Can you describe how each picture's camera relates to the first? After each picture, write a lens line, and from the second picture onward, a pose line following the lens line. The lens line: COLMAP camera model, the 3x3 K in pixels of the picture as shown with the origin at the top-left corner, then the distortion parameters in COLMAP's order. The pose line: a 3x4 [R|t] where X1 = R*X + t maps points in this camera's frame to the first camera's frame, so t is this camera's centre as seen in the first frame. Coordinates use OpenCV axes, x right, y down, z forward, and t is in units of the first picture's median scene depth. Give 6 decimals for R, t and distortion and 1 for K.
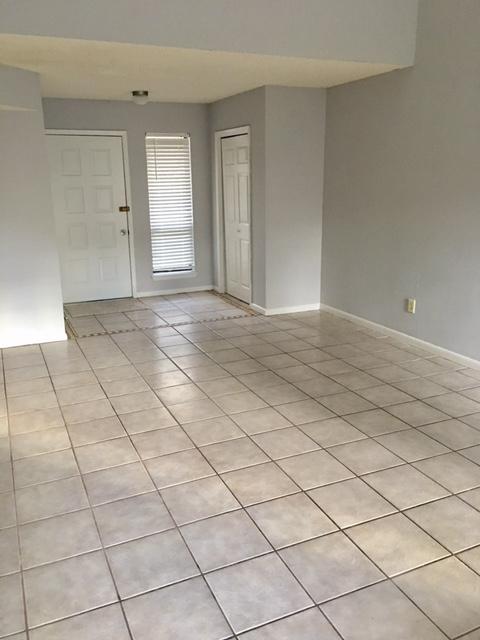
lens RADIAL K [[546.4, 0, 233.7], [0, 546.4, 318.7], [0, 0, 1]] dist [0.075351, -0.115119]
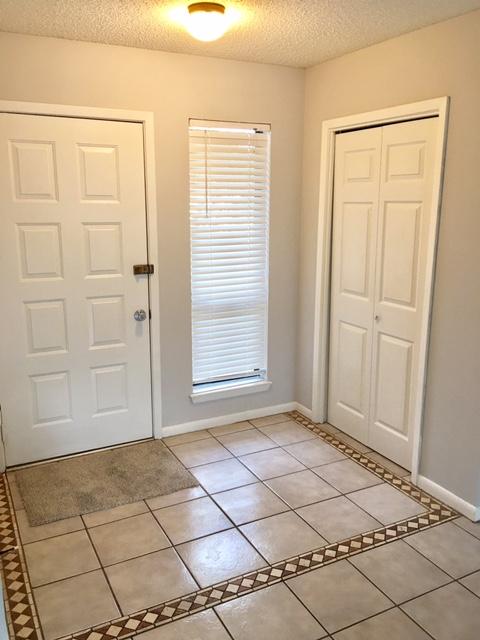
lens RADIAL K [[546.4, 0, 239.5], [0, 546.4, 321.7], [0, 0, 1]] dist [0.075351, -0.115119]
pose [[0.998280, 0.002766, 0.058564, -0.140107], [0.000152, 0.998760, -0.049775, -0.126851], [-0.058629, 0.049698, 0.997042, 0.497622]]
